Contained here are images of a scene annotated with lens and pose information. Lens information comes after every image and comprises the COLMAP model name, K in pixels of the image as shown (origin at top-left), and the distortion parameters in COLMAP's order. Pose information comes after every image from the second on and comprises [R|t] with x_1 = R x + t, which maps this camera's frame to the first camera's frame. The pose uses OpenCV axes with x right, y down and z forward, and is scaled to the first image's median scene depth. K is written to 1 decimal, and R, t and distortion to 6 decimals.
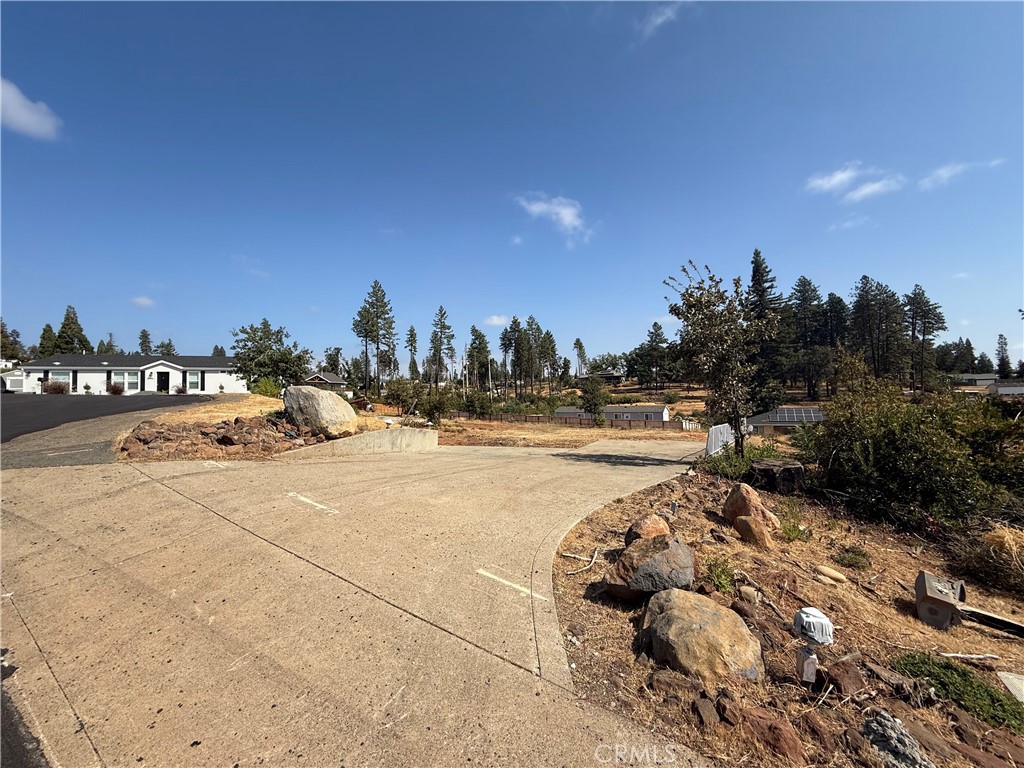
lens RADIAL K [[408.9, 0, 507.6], [0, 408.9, 383.0], [0, 0, 1]] dist [-0.000351, 0.000443]
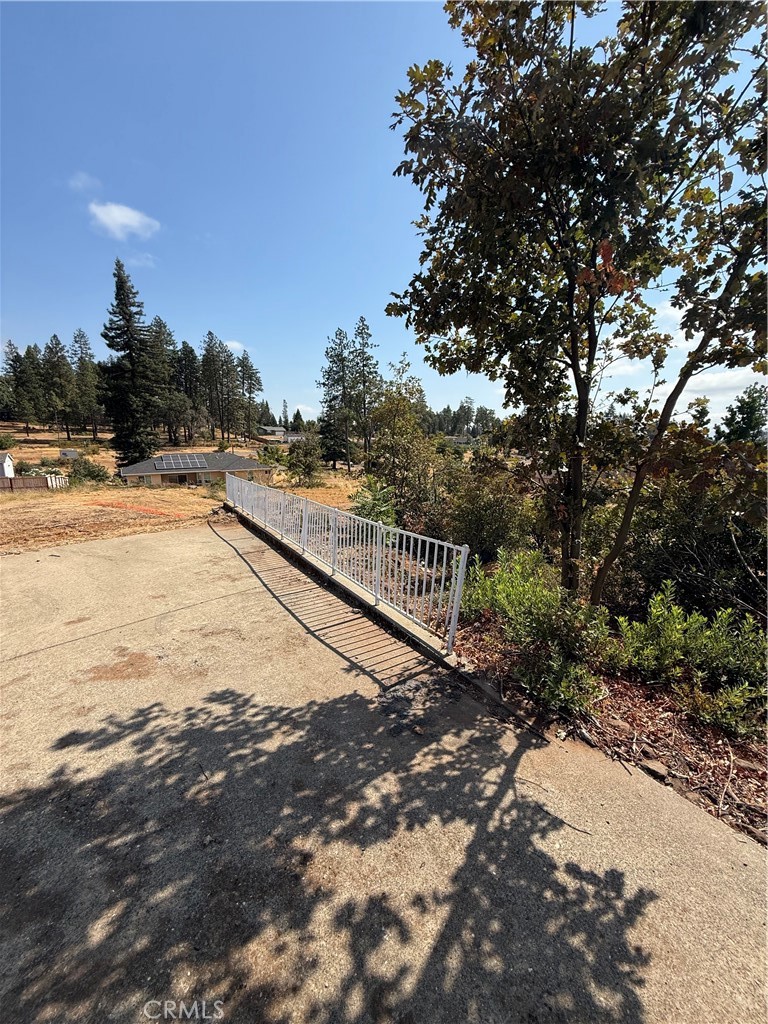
lens RADIAL K [[408.9, 0, 384.1], [0, 408.9, 507.7], [0, 0, 1]] dist [-0.000351, 0.000443]
pose [[0.421032, -0.132615, 0.897299, 0.014079], [-0.042126, 0.985328, 0.165392, 0.002801], [-0.906067, -0.107435, 0.409268, 0.060691]]
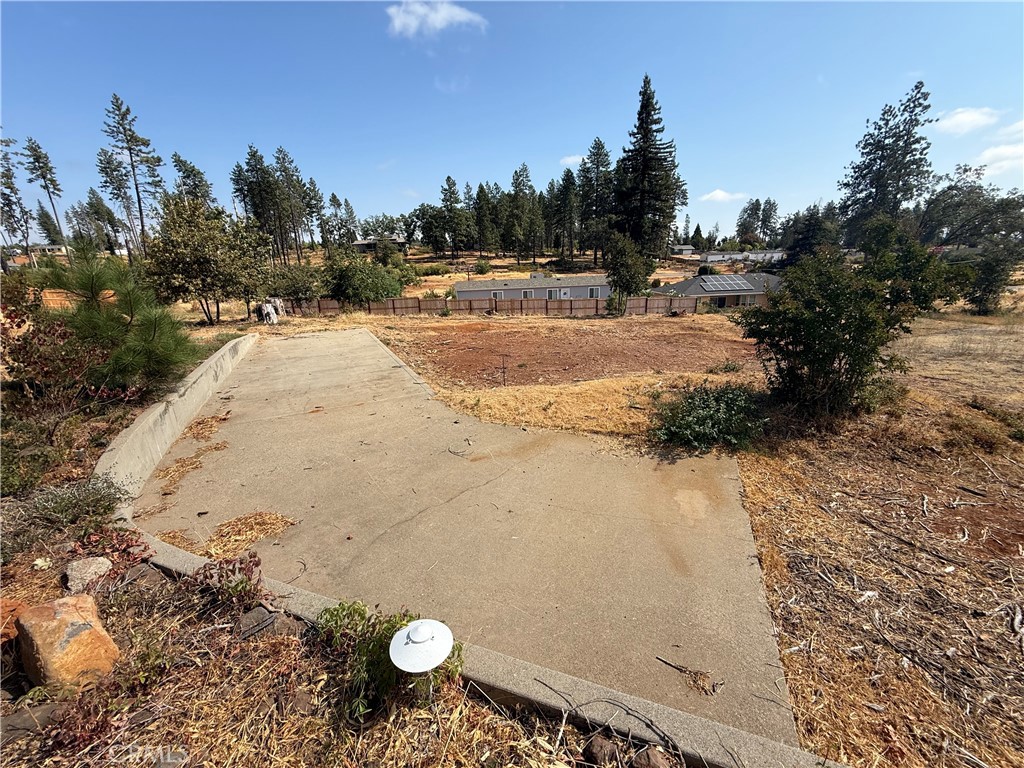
lens RADIAL K [[408.9, 0, 509.7], [0, 408.9, 383.4], [0, 0, 1]] dist [-0.000351, 0.000443]
pose [[0.826772, -0.166675, 0.537278, -0.076582], [-0.004175, 0.953253, 0.302144, 0.006632], [-0.562522, -0.252047, 0.787427, 0.170012]]
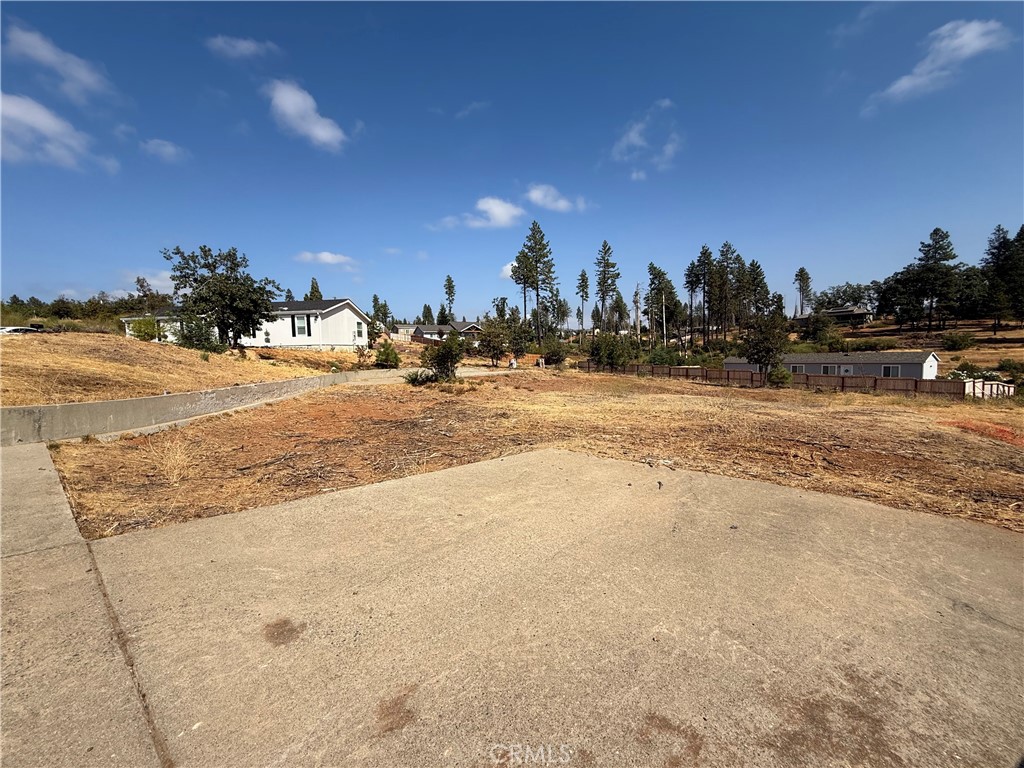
lens RADIAL K [[408.9, 0, 507.7], [0, 408.9, 384.7], [0, 0, 1]] dist [-0.000351, 0.000443]
pose [[0.898217, 0.027570, -0.438686, 0.038504], [0.027797, 0.992470, 0.119288, 0.006004], [0.438672, -0.119341, 0.890688, 0.080457]]
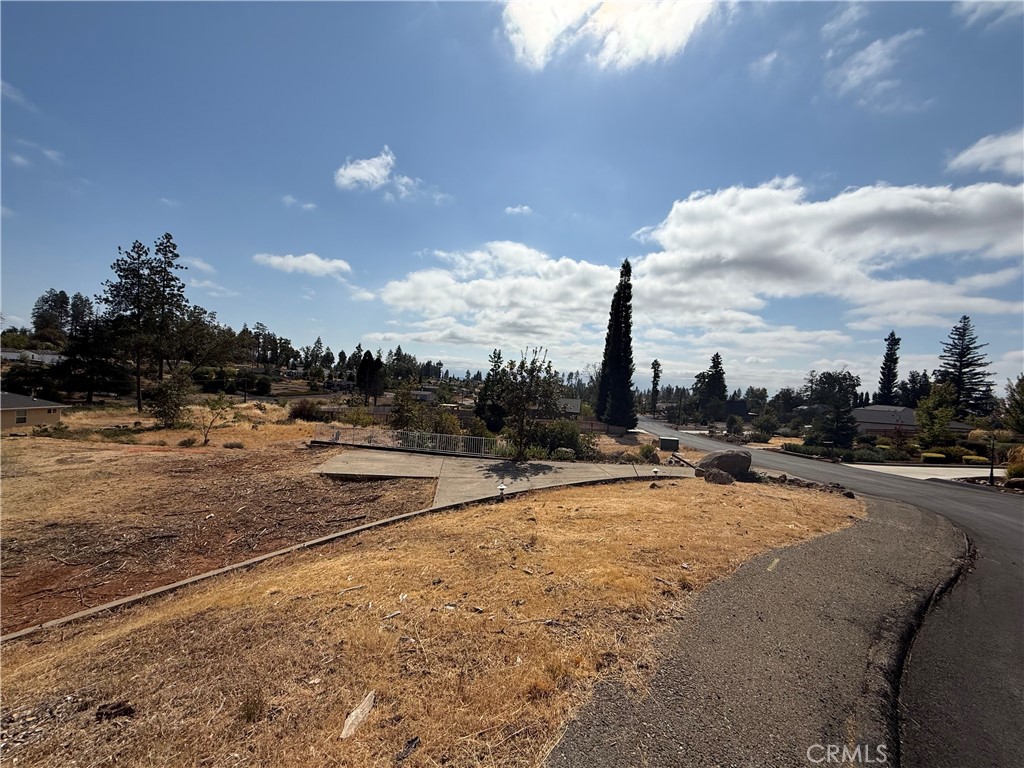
lens RADIAL K [[408.9, 0, 509.1], [0, 408.9, 374.4], [0, 0, 1]] dist [-0.000351, 0.000443]
pose [[-0.345164, 0.009081, 0.938498, -0.071556], [-0.090700, 0.994950, -0.042985, -0.005386], [-0.934149, -0.099959, -0.342598, 0.106129]]
